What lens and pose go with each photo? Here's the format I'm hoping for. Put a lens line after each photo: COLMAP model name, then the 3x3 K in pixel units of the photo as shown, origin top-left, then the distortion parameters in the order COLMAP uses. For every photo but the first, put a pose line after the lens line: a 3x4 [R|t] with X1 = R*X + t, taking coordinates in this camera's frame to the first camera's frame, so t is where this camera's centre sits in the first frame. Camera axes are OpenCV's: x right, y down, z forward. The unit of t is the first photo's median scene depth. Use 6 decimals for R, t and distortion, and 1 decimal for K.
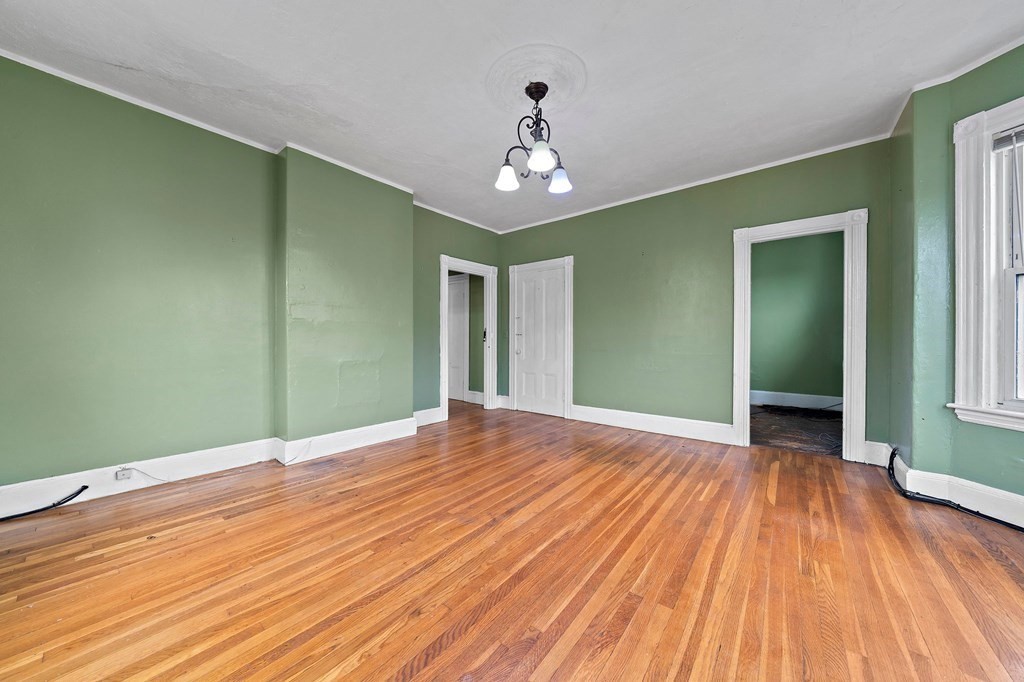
lens RADIAL K [[358.0, 0, 519.0], [0, 358.0, 341.5], [0, 0, 1]] dist [-0.006240, -0.000148]
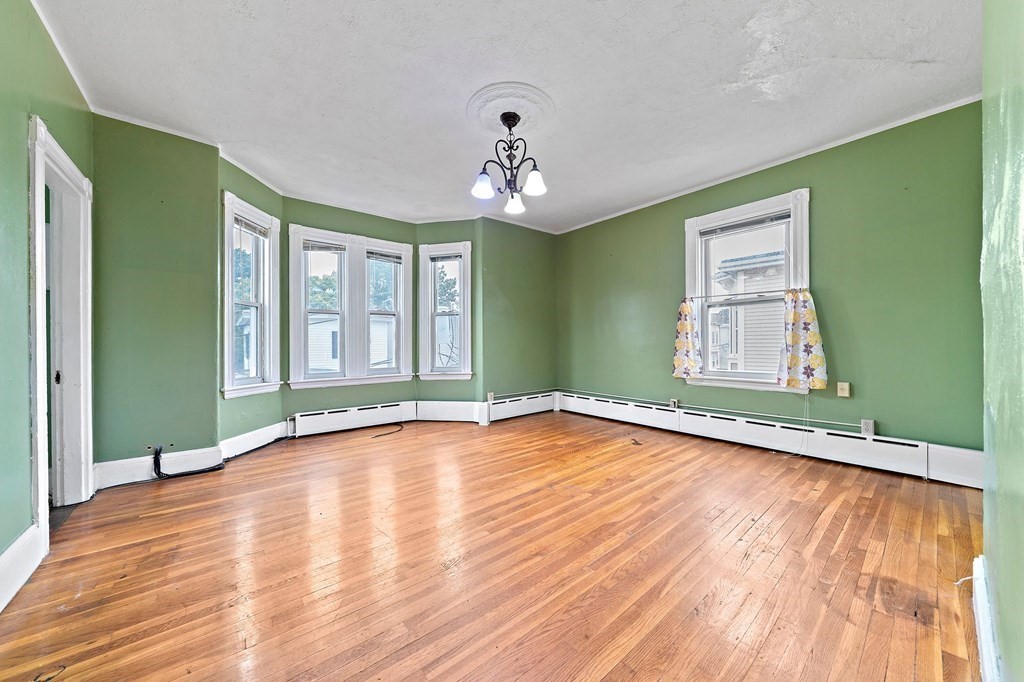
lens RADIAL K [[358.0, 0, 515.6], [0, 358.0, 340.1], [0, 0, 1]] dist [-0.006240, -0.000148]
pose [[-0.977349, 0.006867, 0.211521, -0.238307], [0.007979, 0.999958, 0.004405, -0.012949], [-0.211482, 0.005992, -0.977363, 2.472041]]
